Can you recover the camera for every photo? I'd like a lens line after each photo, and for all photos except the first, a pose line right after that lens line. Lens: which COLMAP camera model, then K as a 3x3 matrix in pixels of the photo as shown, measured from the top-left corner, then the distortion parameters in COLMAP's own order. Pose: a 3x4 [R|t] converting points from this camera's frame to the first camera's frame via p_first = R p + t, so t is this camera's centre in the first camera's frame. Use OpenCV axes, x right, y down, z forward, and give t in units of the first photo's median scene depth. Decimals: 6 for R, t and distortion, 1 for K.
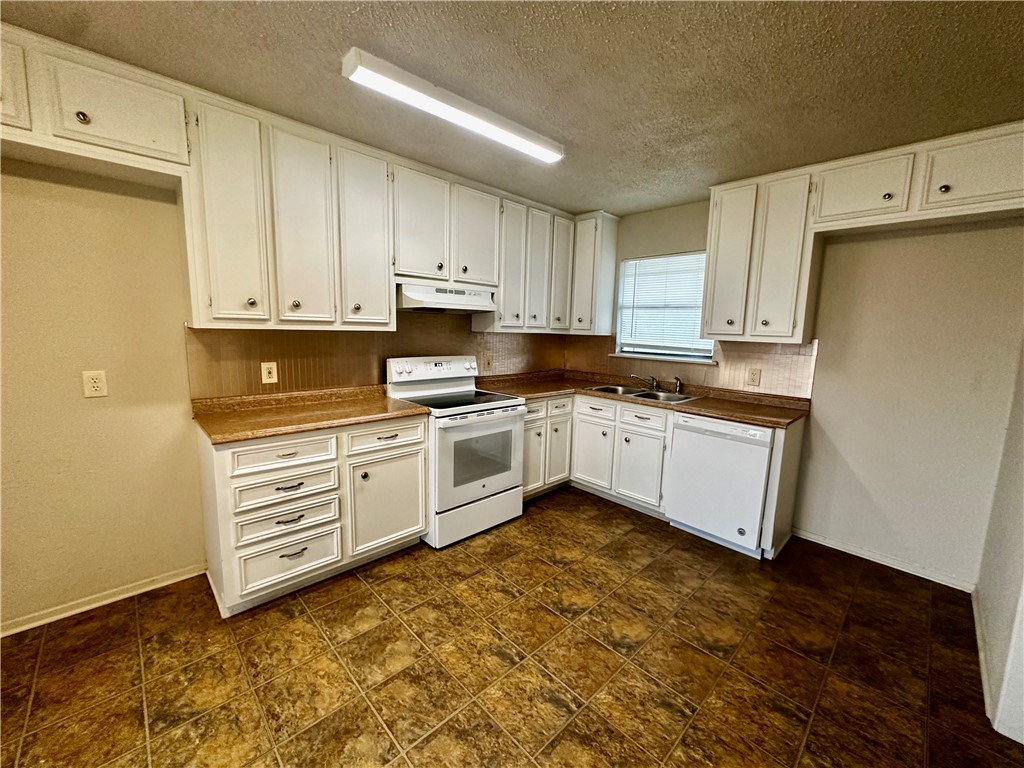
lens RADIAL K [[407.2, 0, 512.0], [0, 407.2, 384.0], [0, 0, 1]] dist [-0.004998, 0.000714]
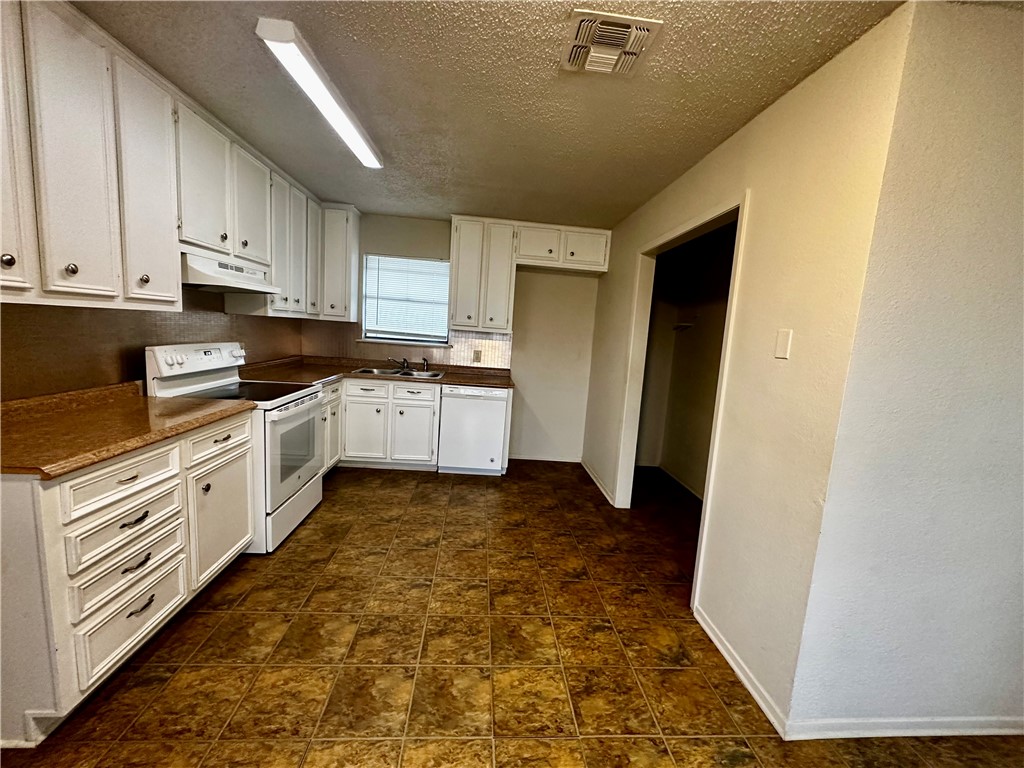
lens RADIAL K [[407.2, 0, 512.0], [0, 407.2, 384.0], [0, 0, 1]] dist [-0.004998, 0.000714]
pose [[0.637607, -0.082786, 0.765900, -0.614455], [0.050898, 0.996564, 0.065346, -0.009842], [-0.768678, -0.002683, 0.639630, -0.010218]]
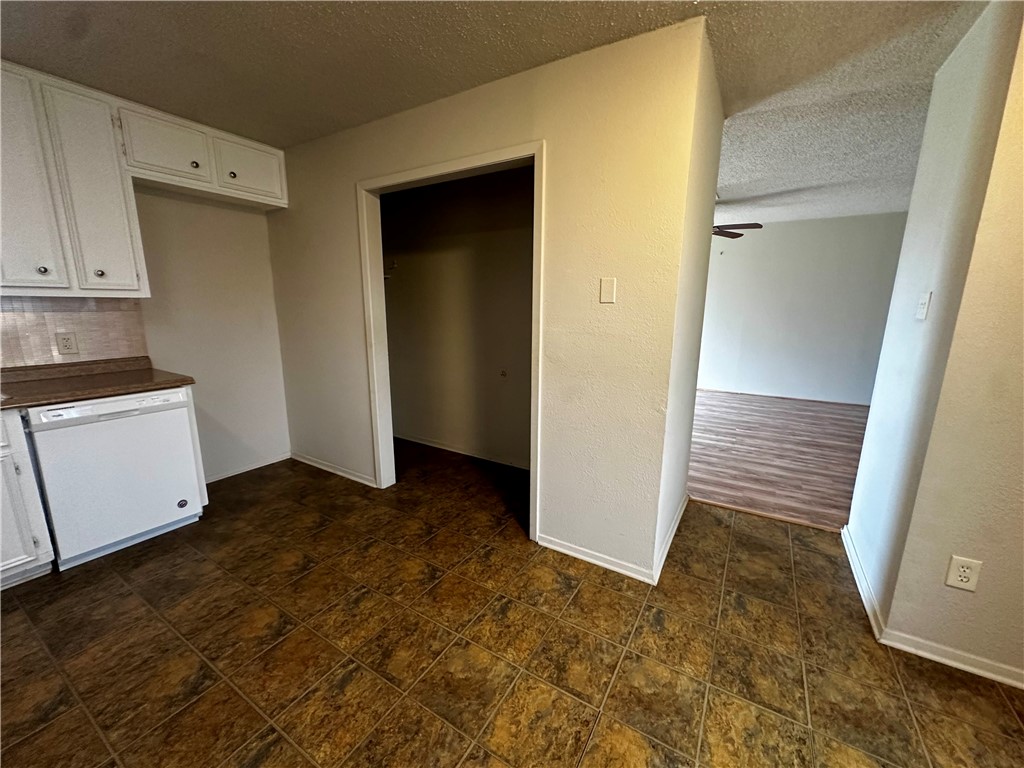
lens RADIAL K [[407.2, 0, 512.0], [0, 407.2, 384.0], [0, 0, 1]] dist [-0.004998, 0.000714]
pose [[-0.255465, -0.222241, 0.940929, -0.537748], [0.112674, 0.959746, 0.257277, -0.065863], [-0.960230, 0.171743, -0.220140, 0.522558]]
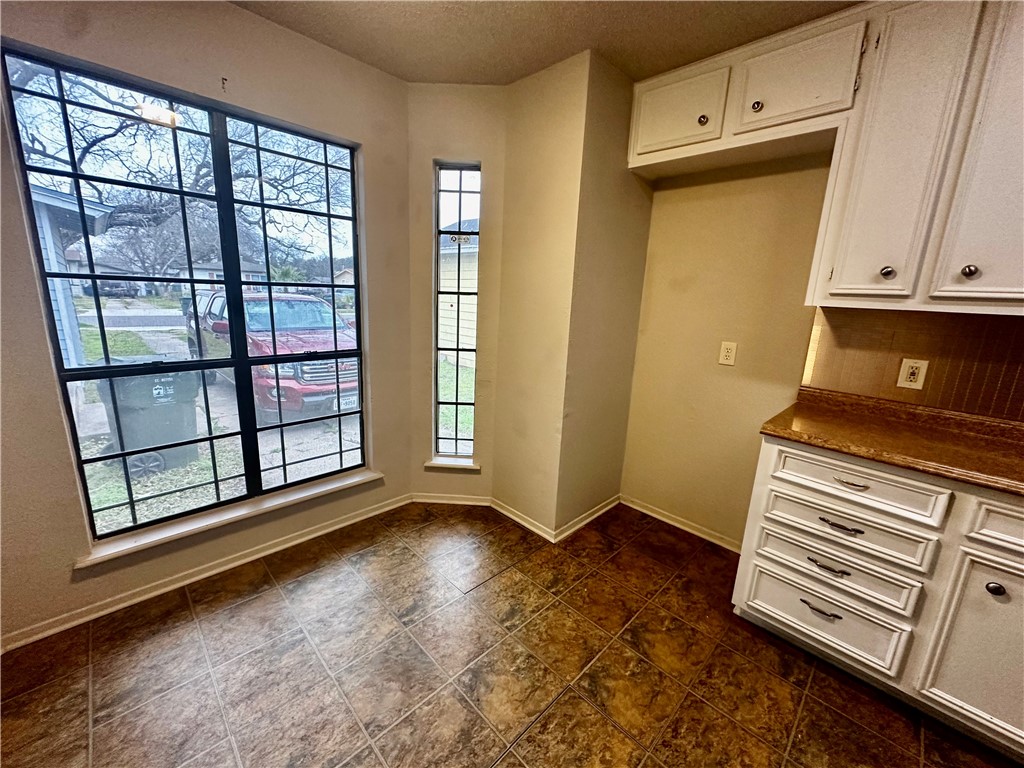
lens RADIAL K [[407.2, 0, 512.0], [0, 407.2, 384.0], [0, 0, 1]] dist [-0.004998, 0.000714]
pose [[0.016070, 0.194598, -0.980751, 0.100150], [-0.175120, 0.966264, 0.188854, -0.025073], [0.984416, 0.168714, 0.049606, 0.320655]]
